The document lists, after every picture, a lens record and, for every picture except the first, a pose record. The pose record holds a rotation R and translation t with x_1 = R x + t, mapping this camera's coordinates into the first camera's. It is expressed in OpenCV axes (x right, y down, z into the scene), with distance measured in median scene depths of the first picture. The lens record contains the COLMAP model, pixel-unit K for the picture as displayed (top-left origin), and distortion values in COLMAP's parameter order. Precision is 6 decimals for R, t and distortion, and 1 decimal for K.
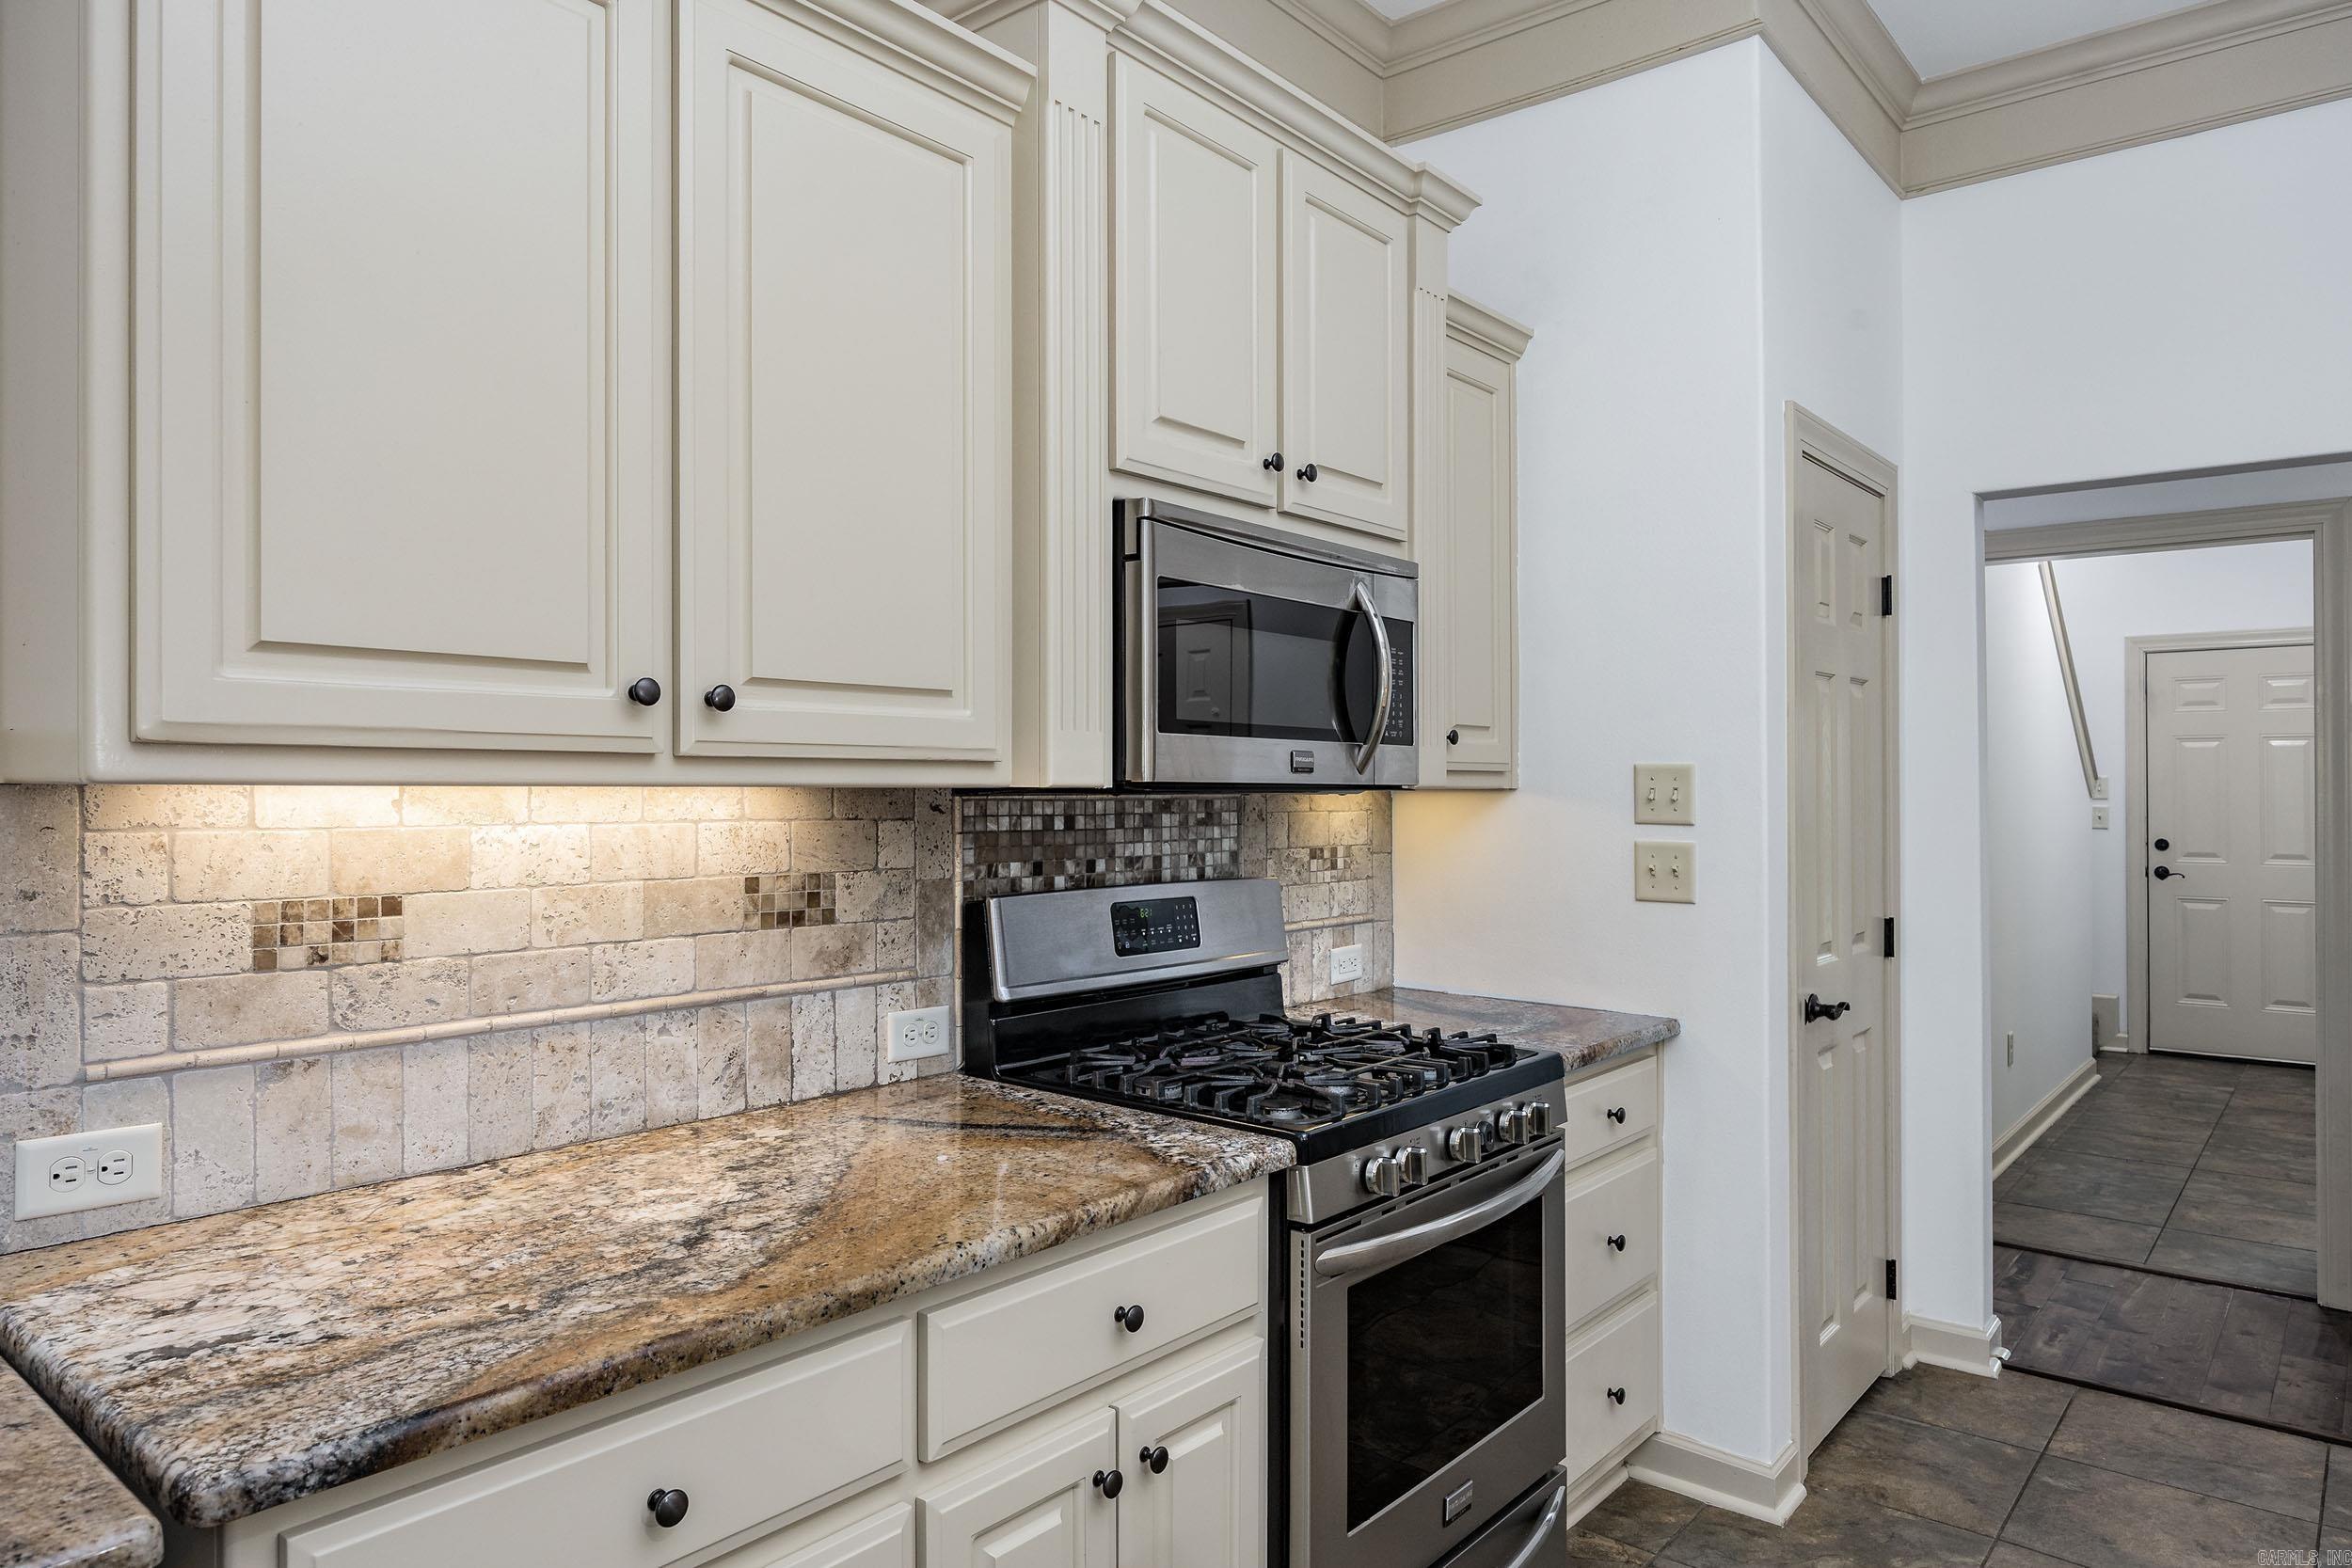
lens RADIAL K [[1427.6, 0, 1130.4], [0, 1427.6, 772.3], [0, 0, 1]] dist [-0.002144, -0.000923]
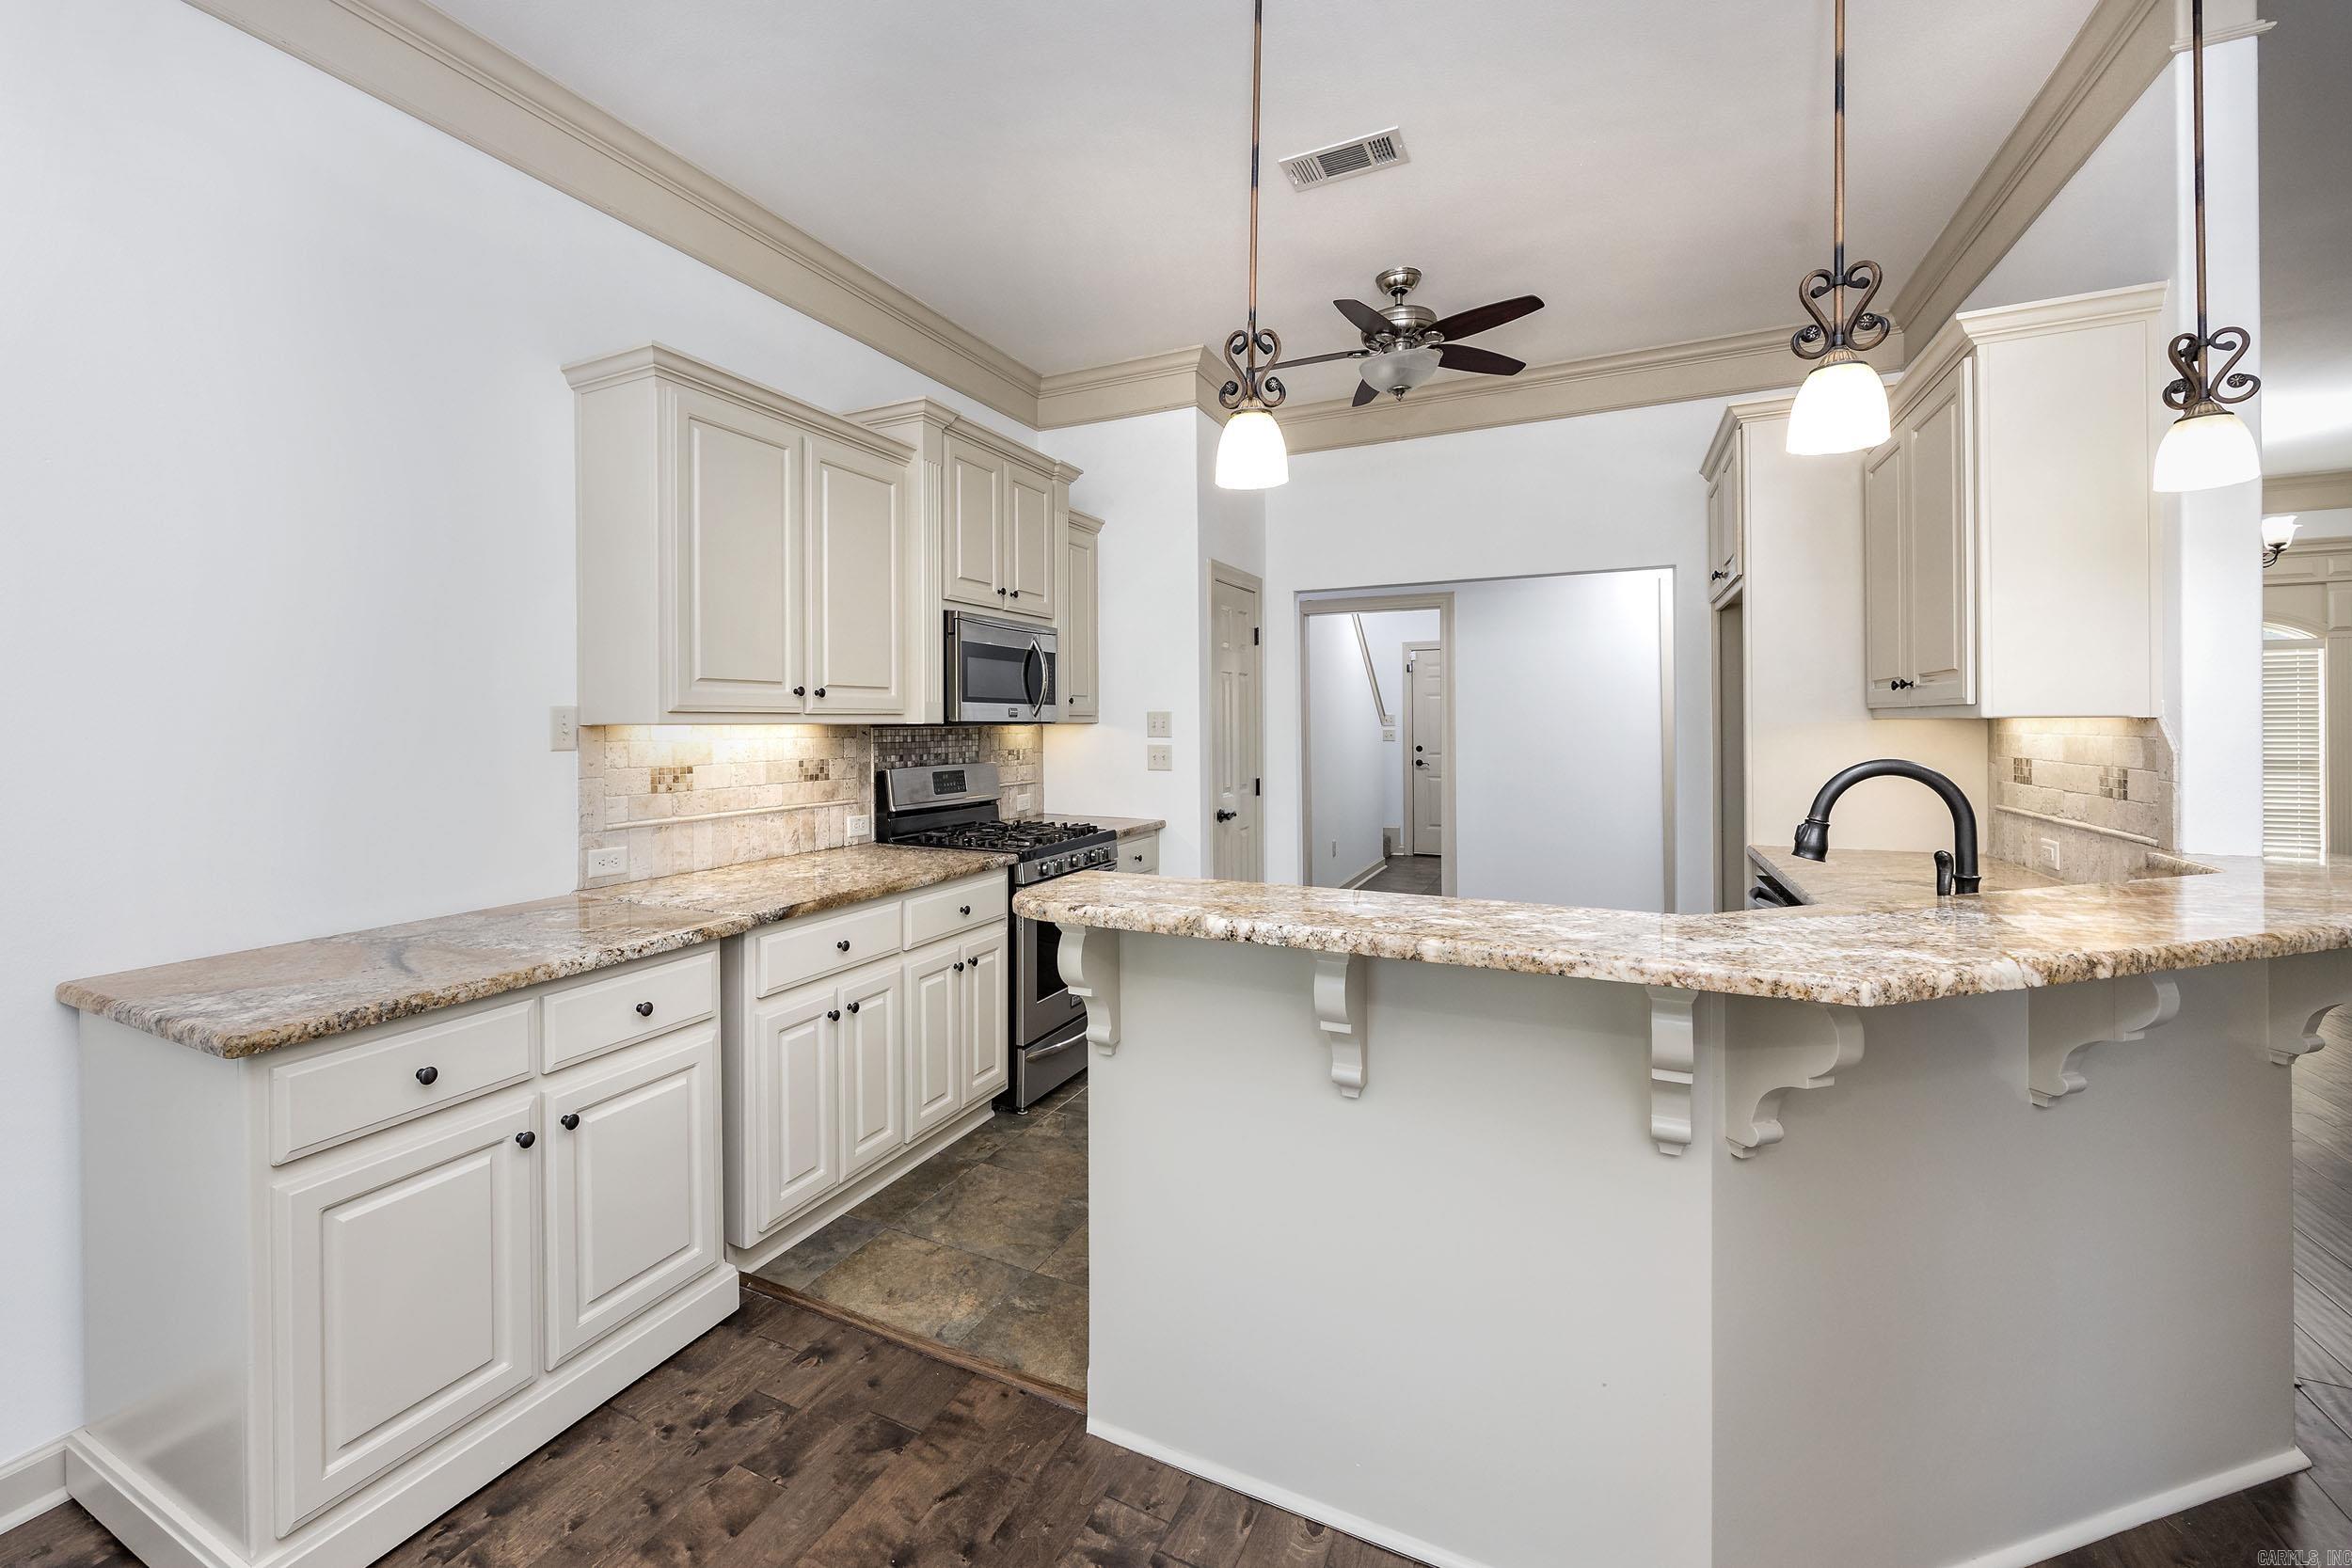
lens RADIAL K [[991.1, 0, 1061.7], [0, 991.1, 711.8], [0, 0, 1]] dist [-0.001088, -0.000256]
pose [[0.975083, -0.003973, 0.221806, -0.177410], [0.003777, 0.999992, 0.001304, -0.010676], [-0.221809, -0.000434, 0.975090, -0.686471]]
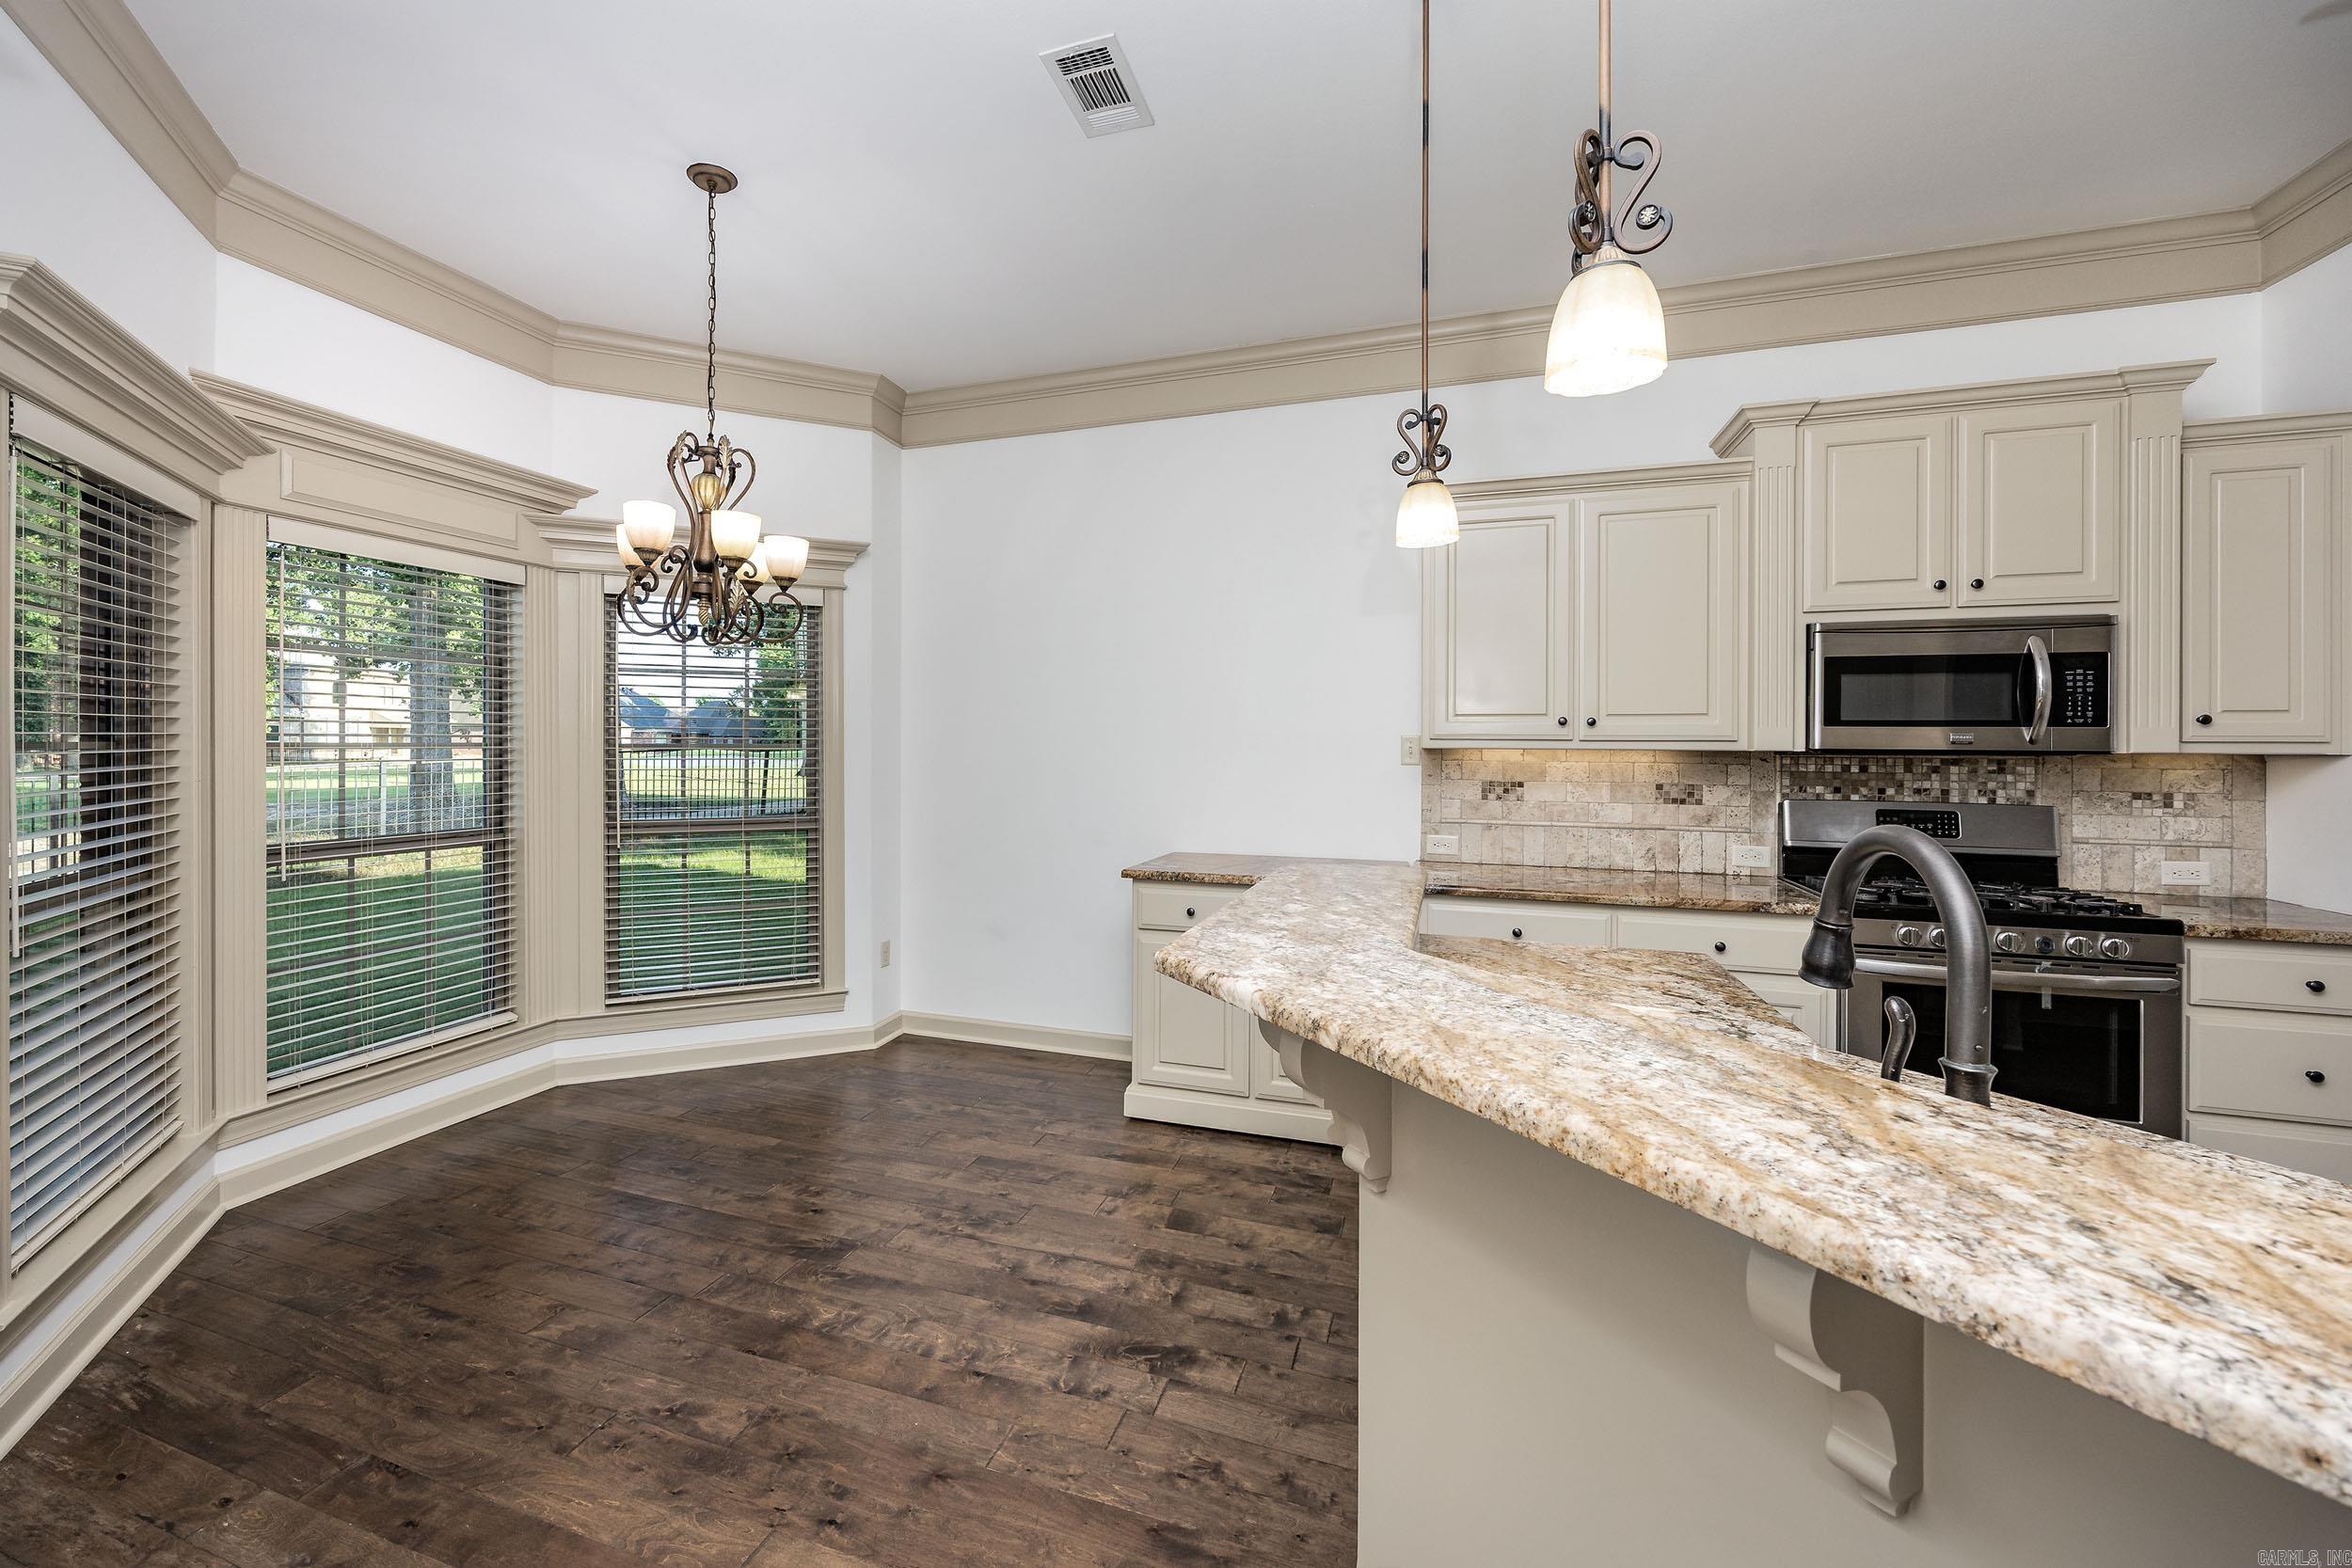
lens RADIAL K [[965.7, 0, 1125.1], [0, 965.7, 751.3], [0, 0, 1]] dist [-0.002485, -0.000257]
pose [[0.366329, 0.006782, -0.930461, 0.908039], [0.004977, 0.999945, 0.009248, -0.008118], [0.930472, -0.008018, 0.366275, -0.510698]]
